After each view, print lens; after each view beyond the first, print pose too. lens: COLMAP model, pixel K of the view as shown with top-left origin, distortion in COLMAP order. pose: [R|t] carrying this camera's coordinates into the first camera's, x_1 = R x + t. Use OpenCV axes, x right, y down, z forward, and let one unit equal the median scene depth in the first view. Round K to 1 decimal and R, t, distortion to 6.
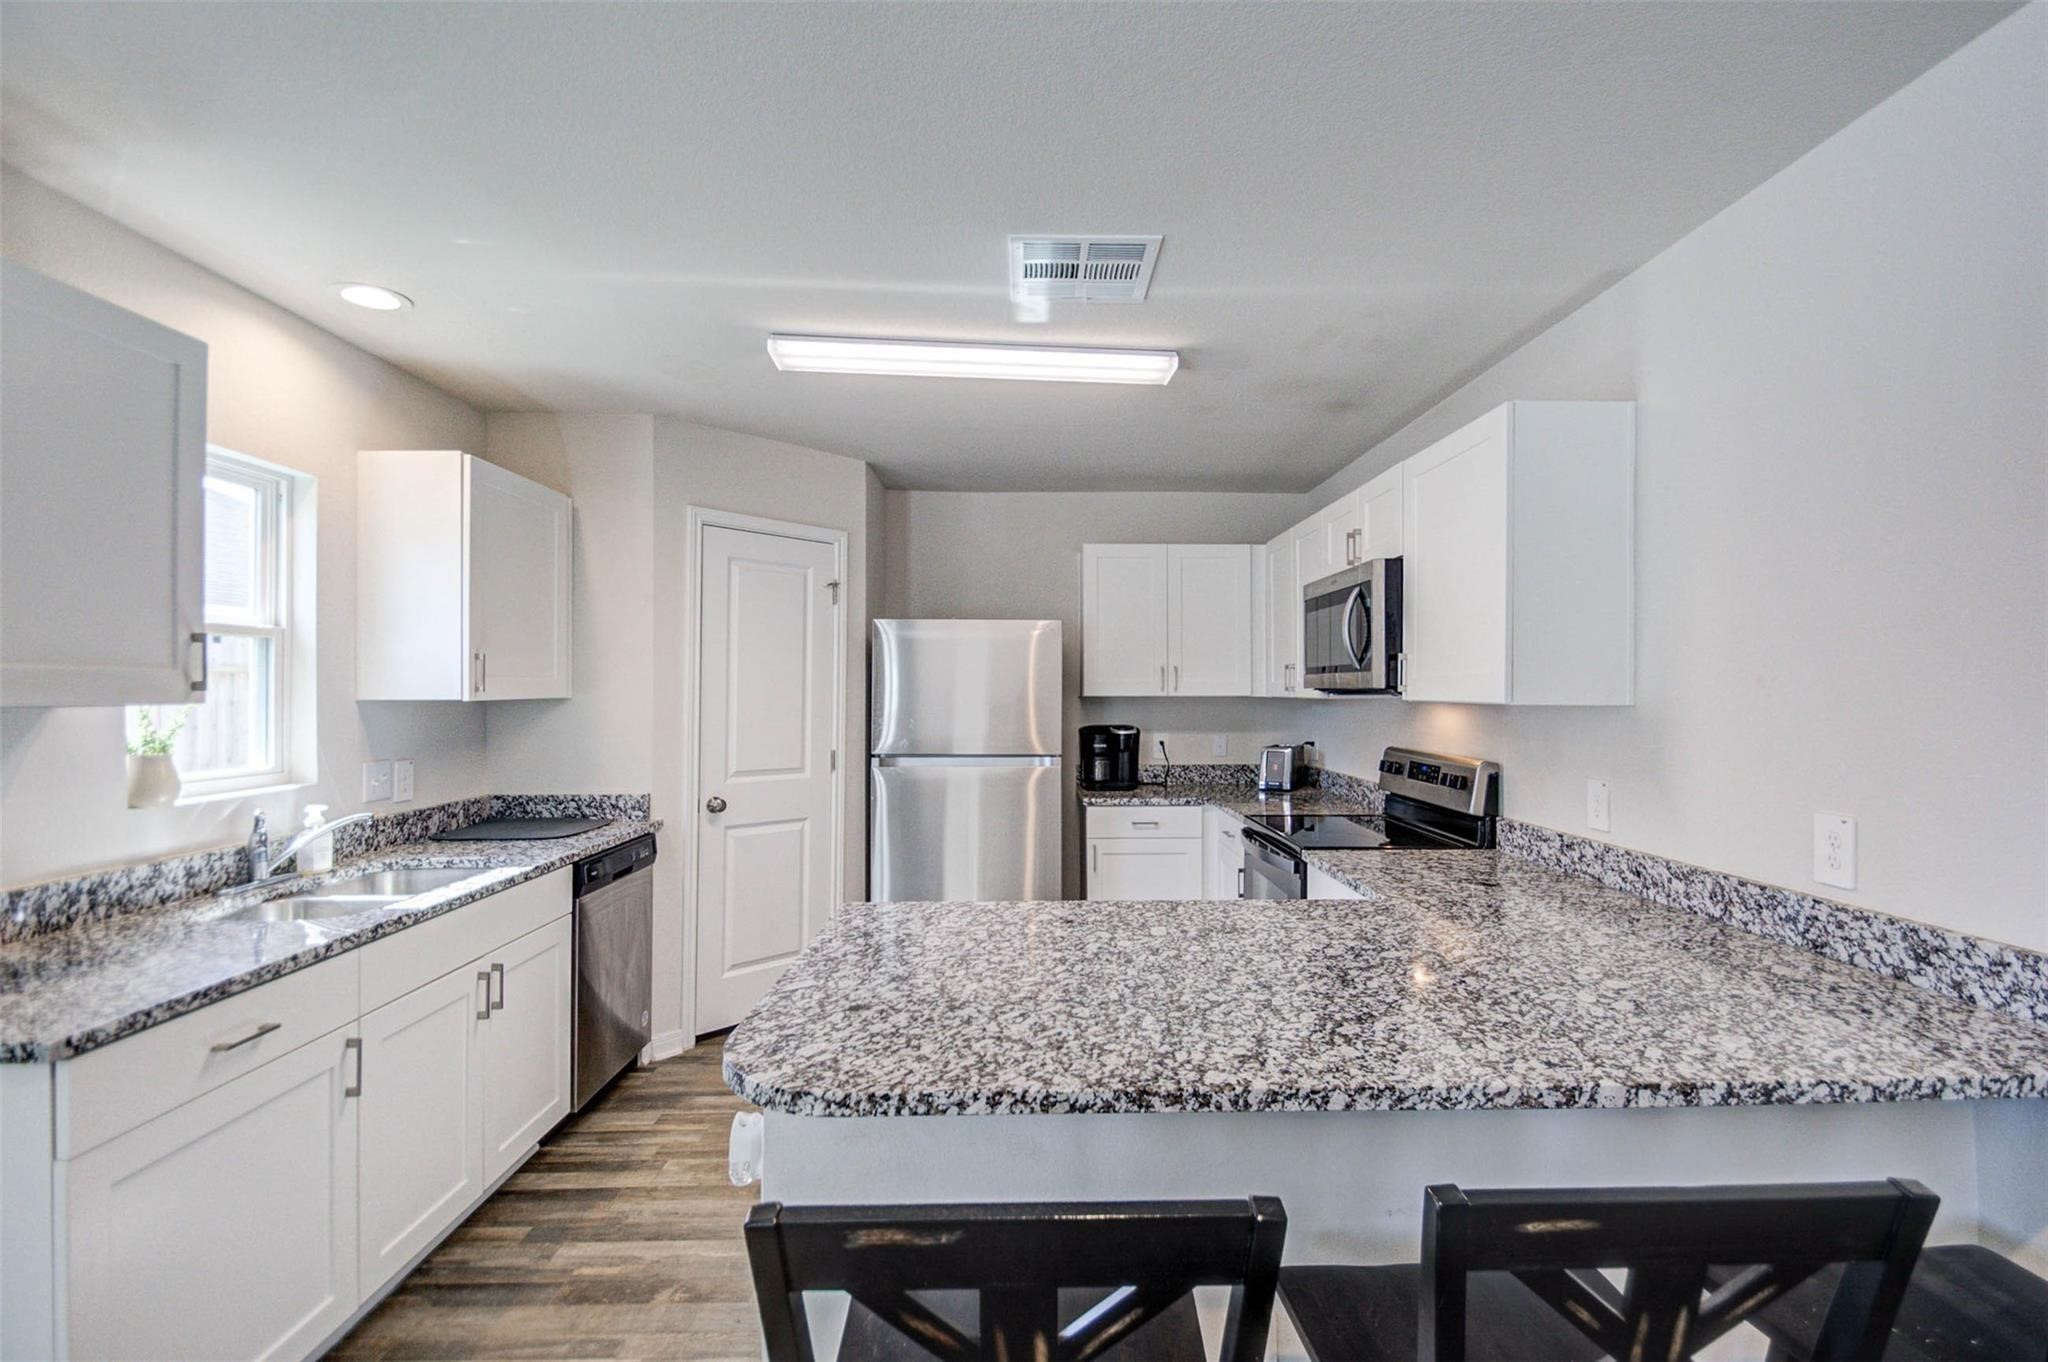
lens RADIAL K [[930.4, 0, 1034.7], [0, 930.4, 673.2], [0, 0, 1]] dist [0.001908, 0.002767]
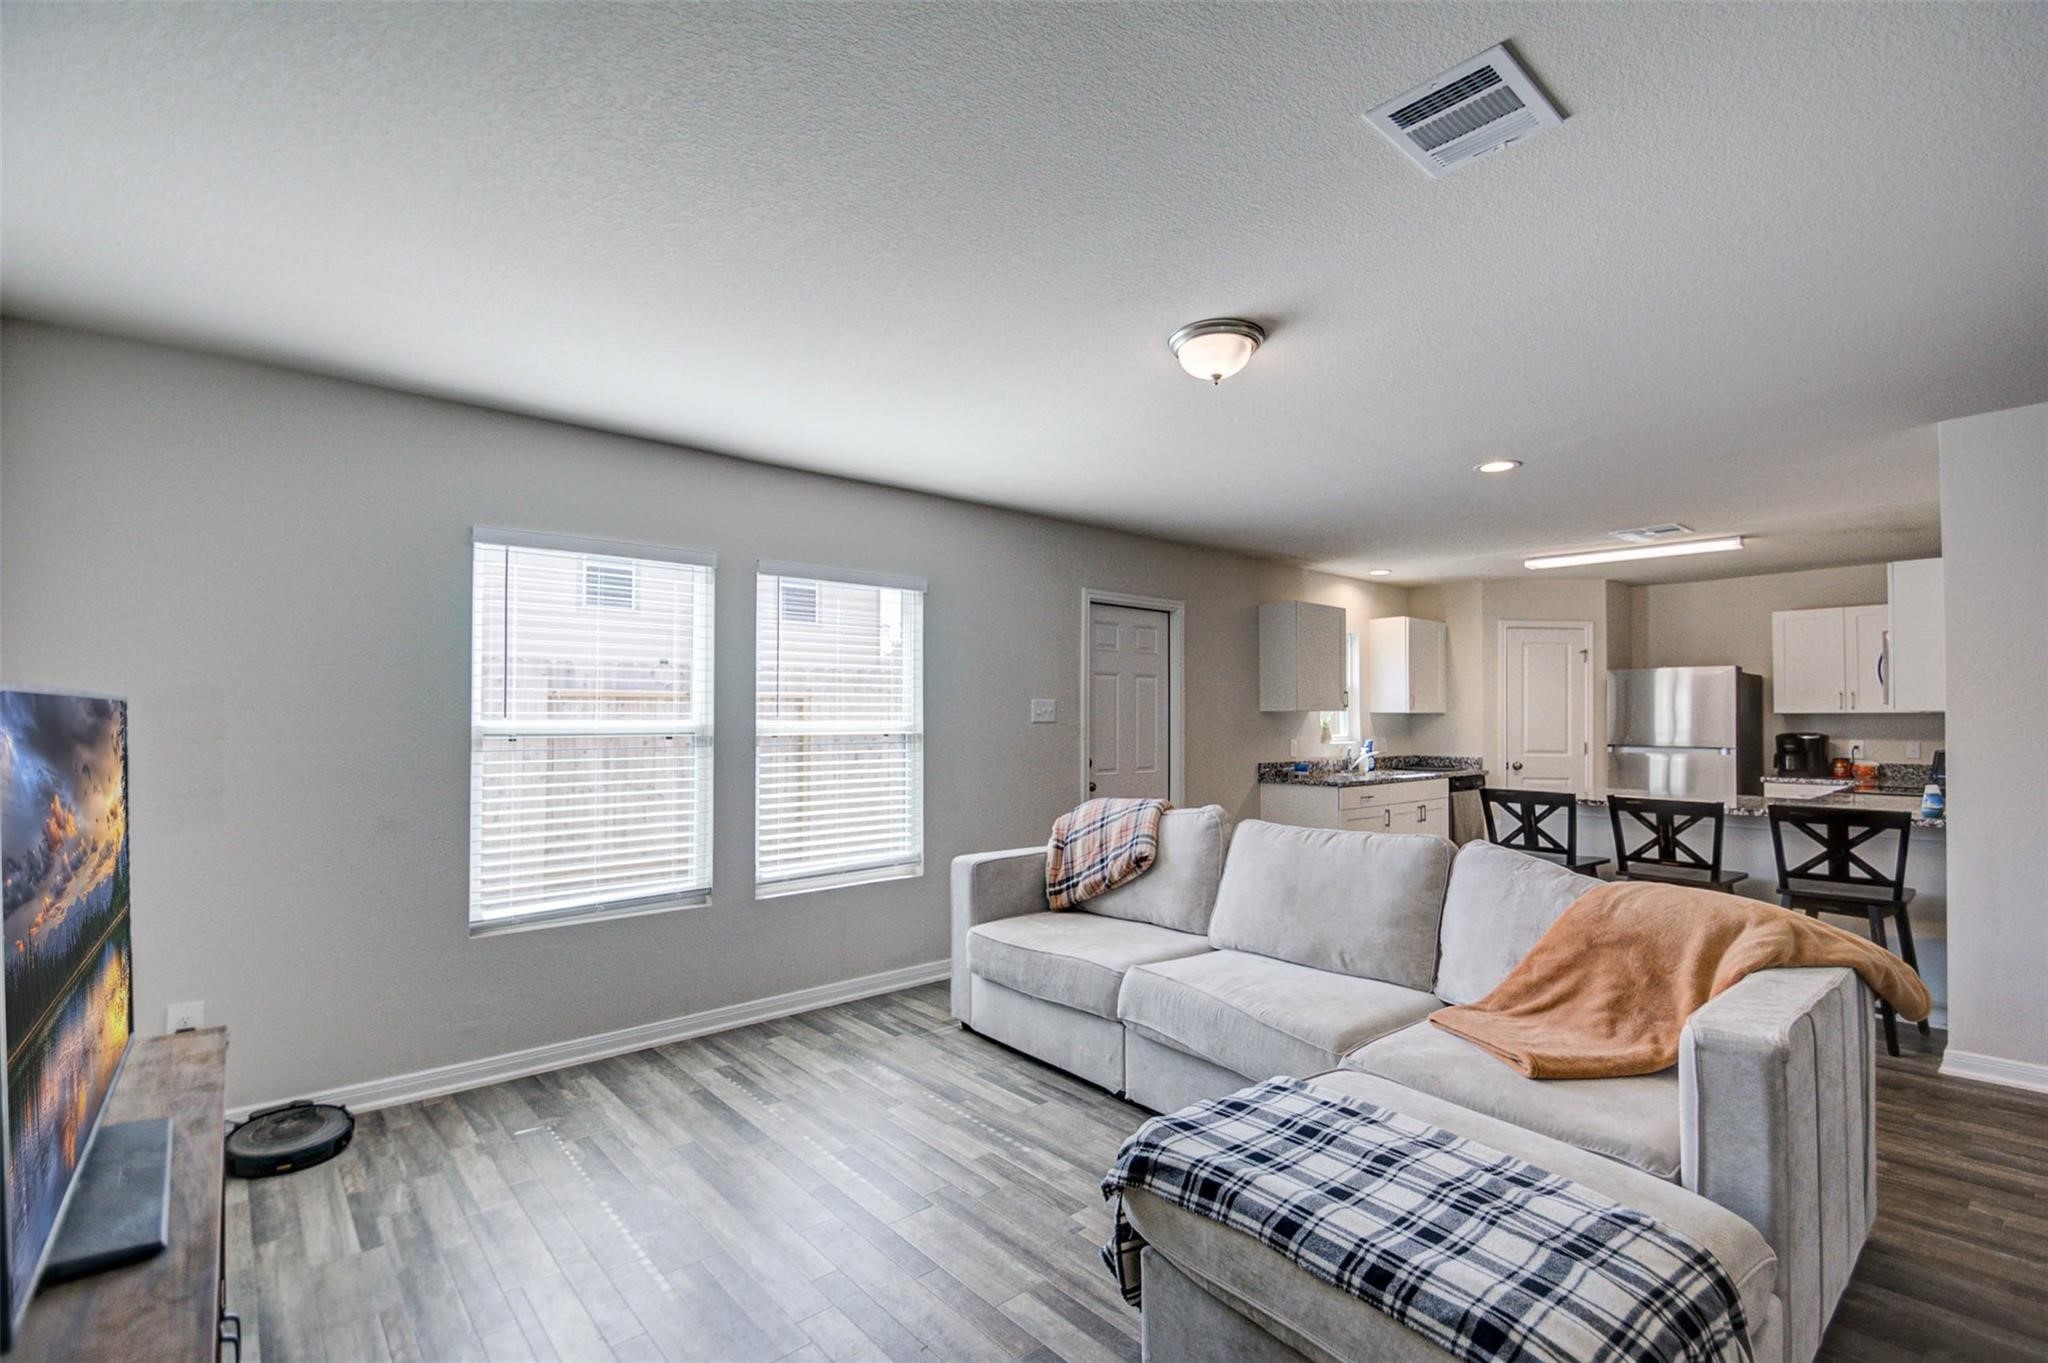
lens RADIAL K [[930.4, 0, 1072.3], [0, 930.4, 708.1], [0, 0, 1]] dist [0.001908, 0.002767]
pose [[0.670598, -0.005387, -0.741802, 0.530171], [0.010414, 0.999943, 0.002153, 0.001740], [0.741748, -0.009169, 0.670616, -1.109437]]
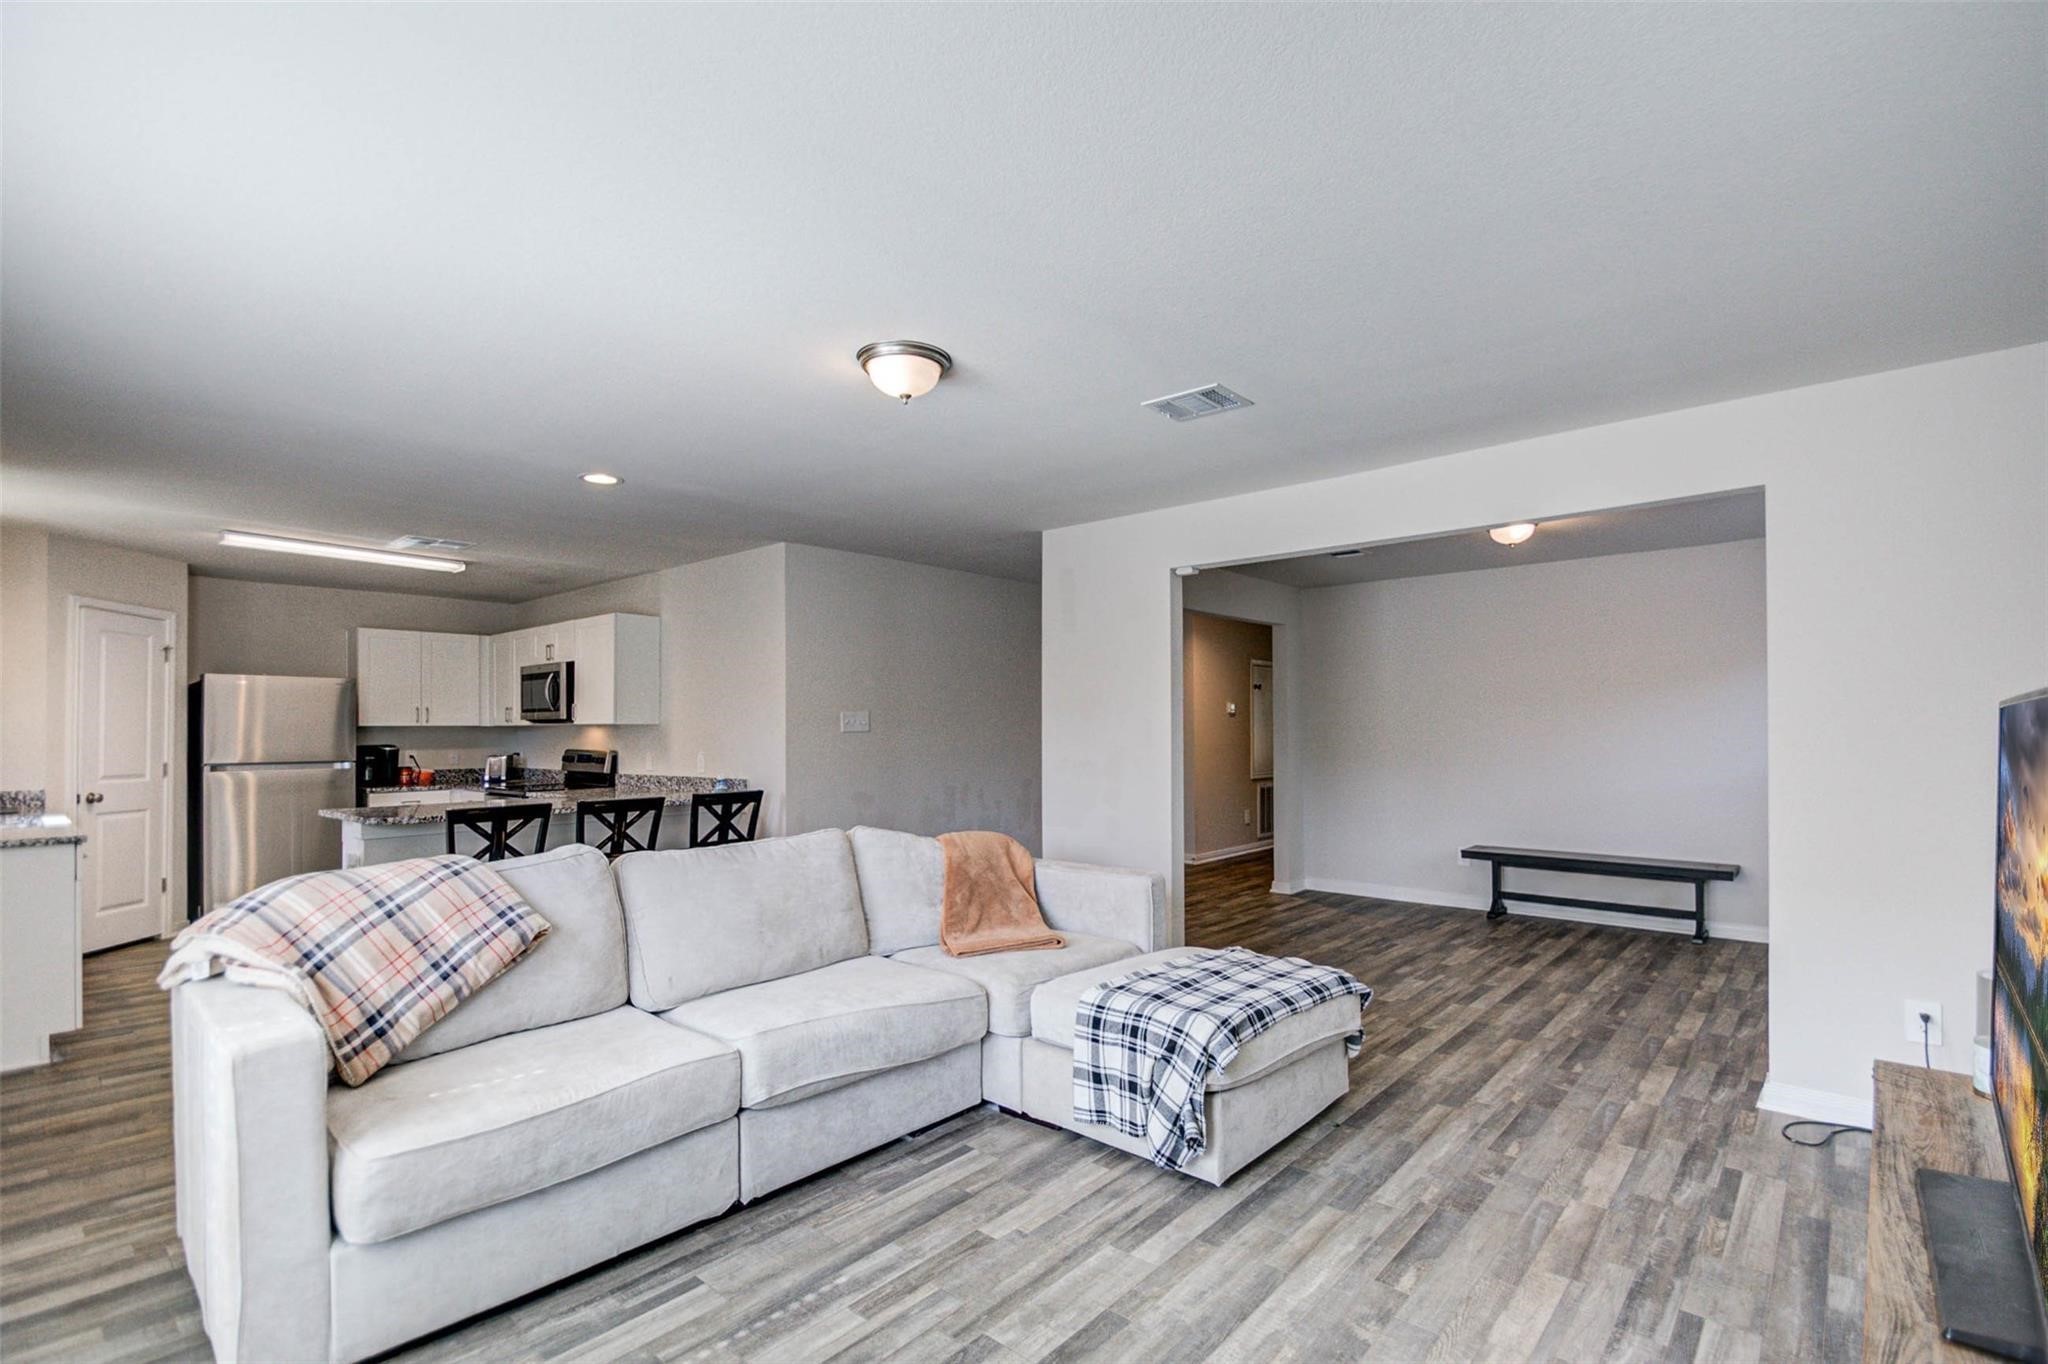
lens RADIAL K [[930.4, 0, 1033.6], [0, 930.4, 725.9], [0, 0, 1]] dist [0.001908, 0.002767]
pose [[0.669335, -0.004222, 0.742949, -0.446868], [-0.005319, 0.999931, 0.010475, 0.002774], [-0.742942, -0.010963, 0.669266, -1.115457]]
